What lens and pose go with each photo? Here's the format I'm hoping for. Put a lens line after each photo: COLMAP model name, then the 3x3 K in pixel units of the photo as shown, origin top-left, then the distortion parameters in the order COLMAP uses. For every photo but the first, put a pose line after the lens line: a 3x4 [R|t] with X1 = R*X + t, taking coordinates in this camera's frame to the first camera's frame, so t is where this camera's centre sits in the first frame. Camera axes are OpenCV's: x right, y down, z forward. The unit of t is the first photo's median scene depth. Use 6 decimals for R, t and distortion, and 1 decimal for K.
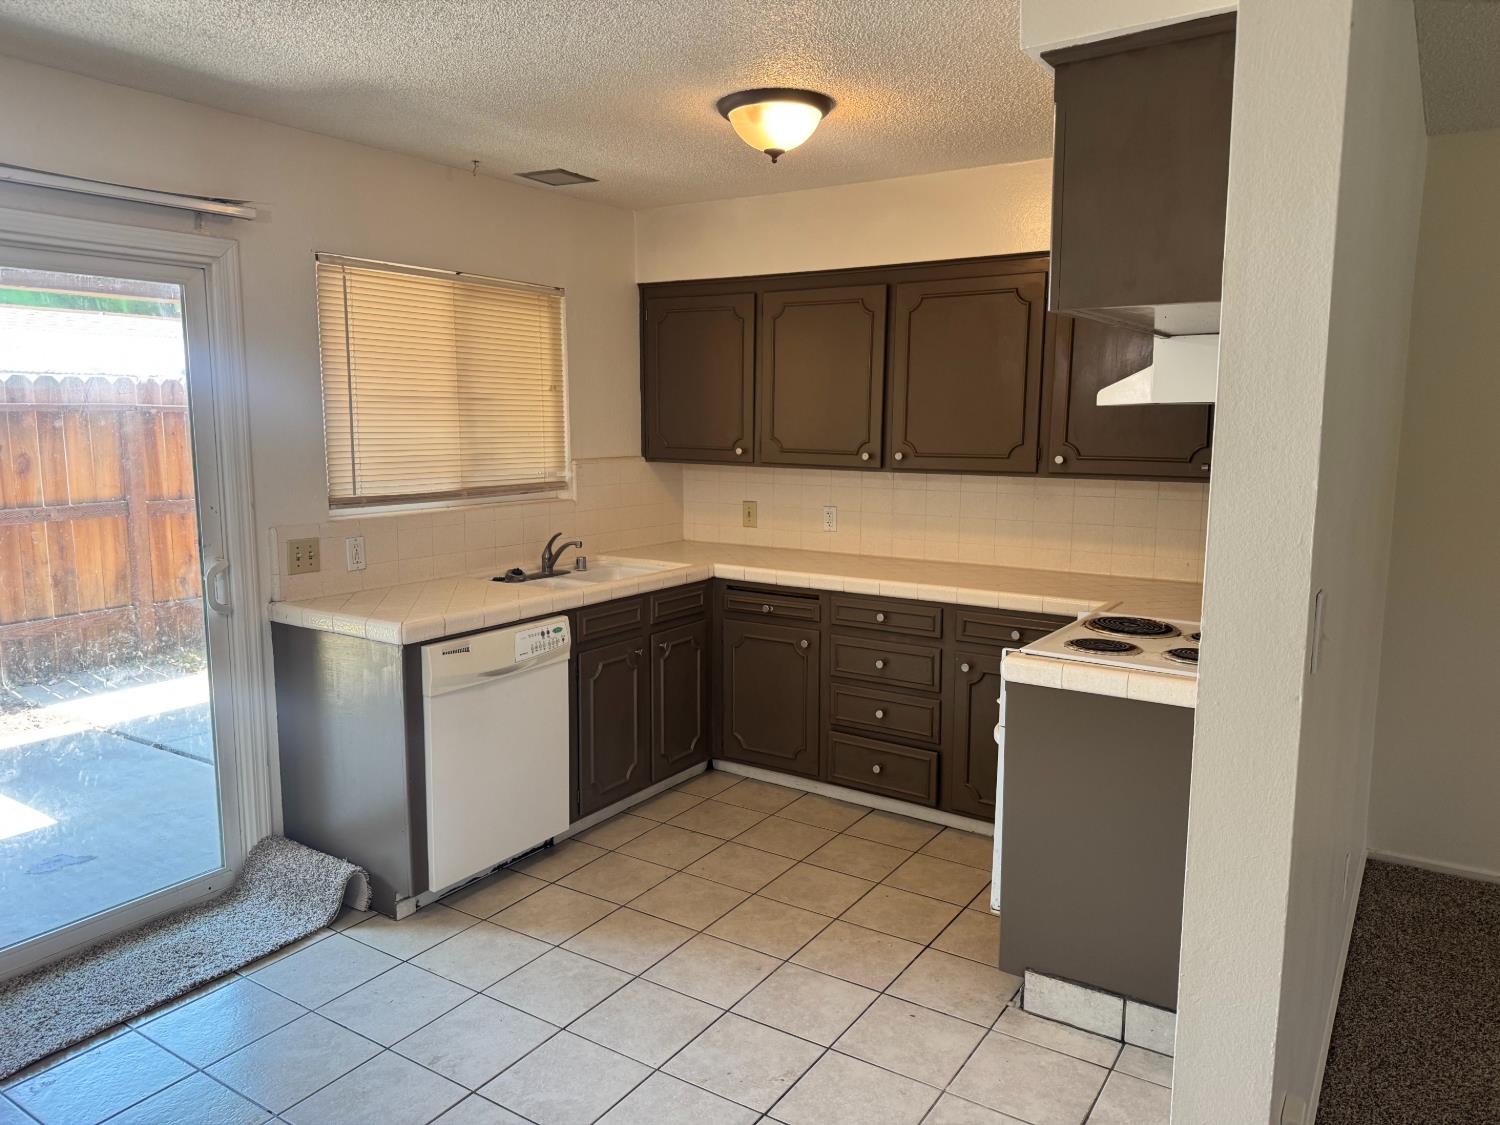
lens RADIAL K [[1031.8, 0, 750.0], [0, 1031.8, 562.5], [0, 0, 1]] dist [0.152625, -0.302797]
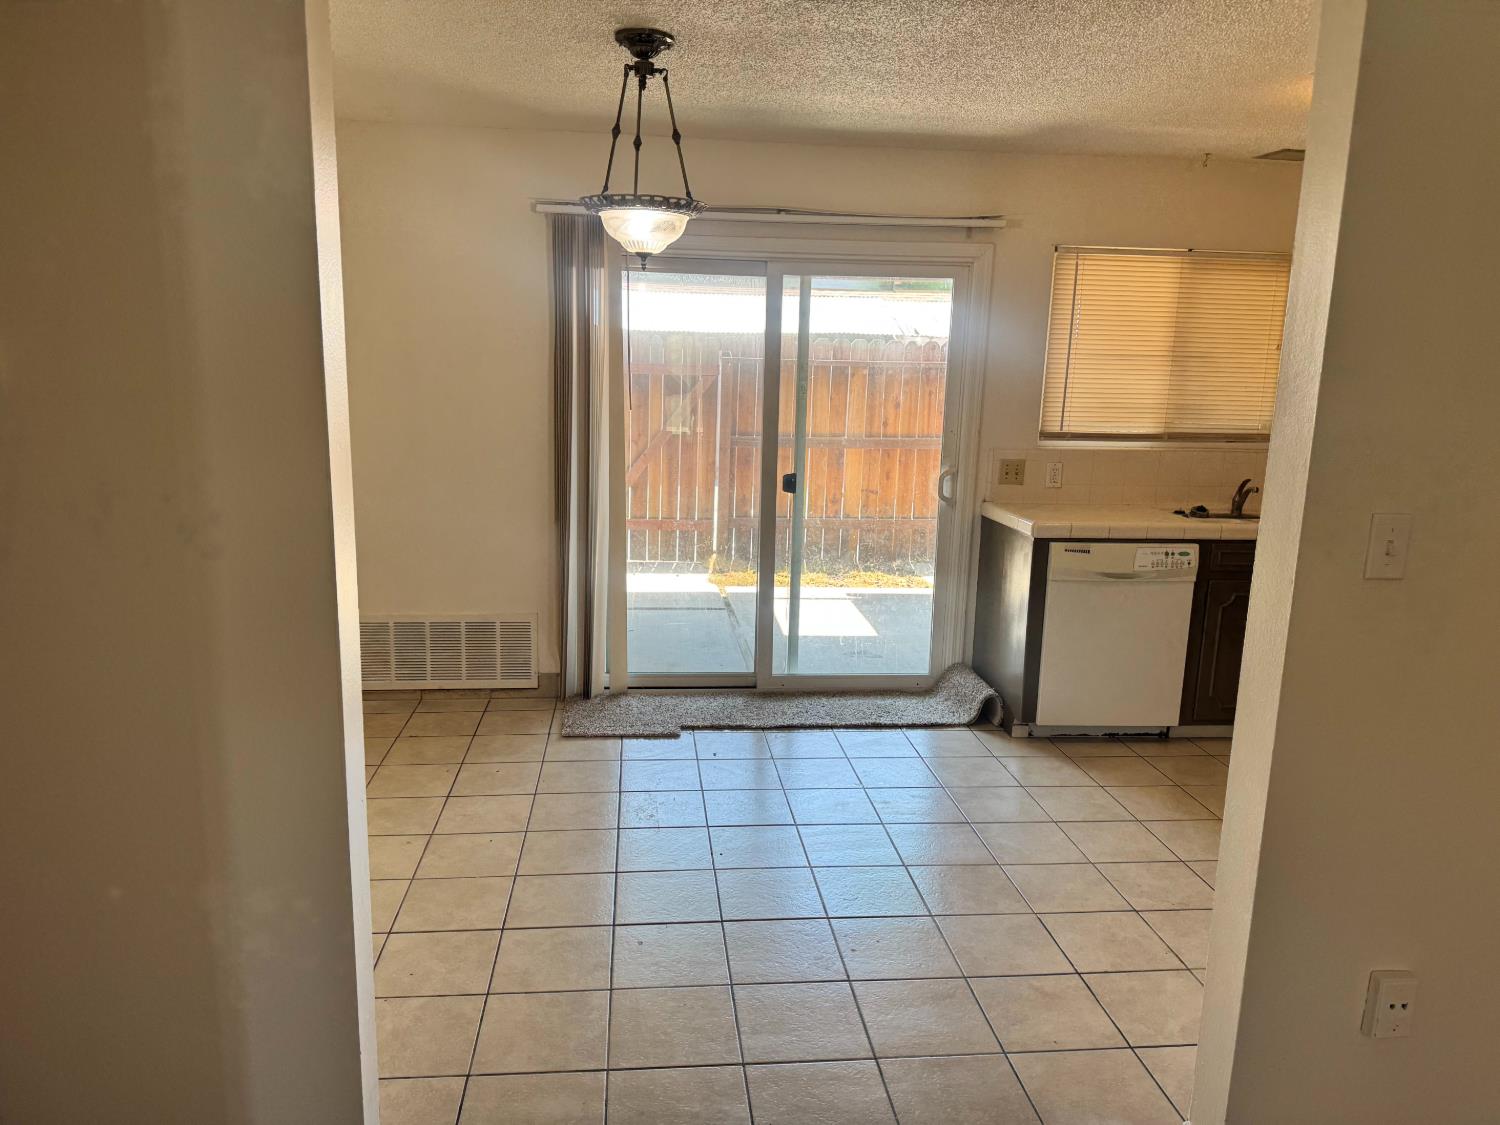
lens RADIAL K [[1031.8, 0, 750.0], [0, 1031.8, 562.5], [0, 0, 1]] dist [0.152625, -0.302797]
pose [[0.624996, 0.156004, -0.764881, 0.366070], [-0.129867, 0.986953, 0.095181, 0.022343], [0.769750, 0.039845, 0.637101, -0.115644]]
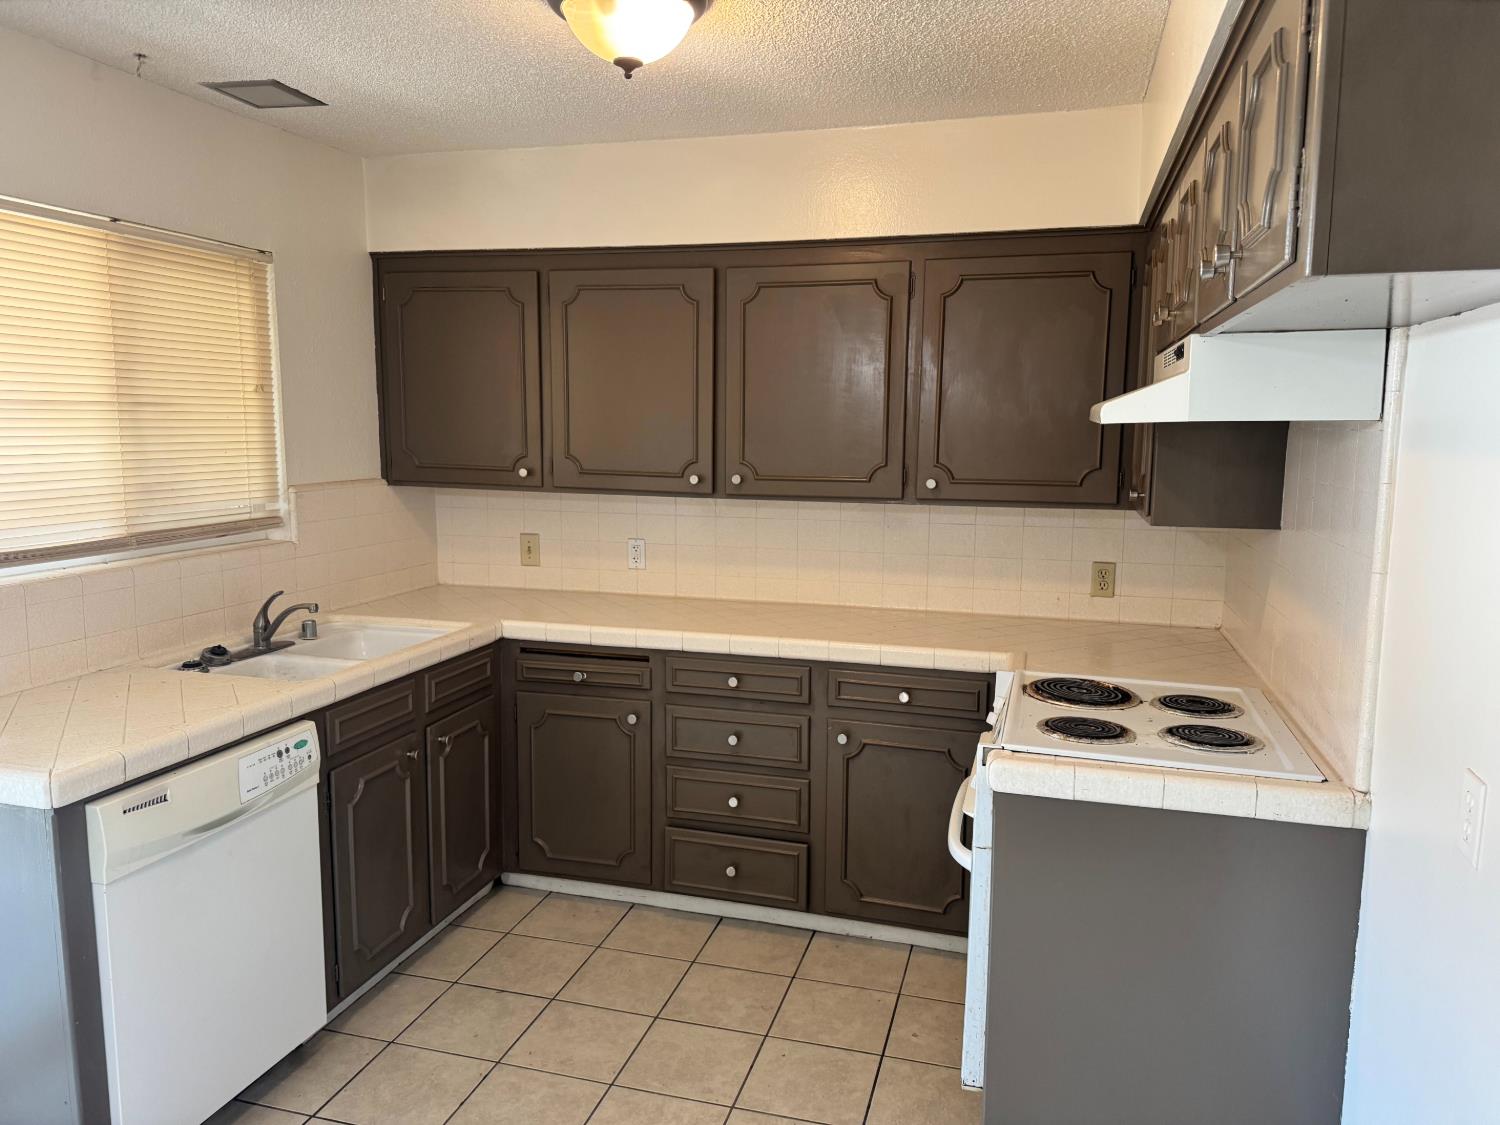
lens RADIAL K [[1031.8, 0, 750.0], [0, 1031.8, 562.5], [0, 0, 1]] dist [0.152625, -0.302797]
pose [[0.955093, -0.036089, 0.294101, -0.090596], [0.037518, 0.999296, 0.000782, -0.038187], [-0.293922, 0.010288, 0.955774, 0.224652]]
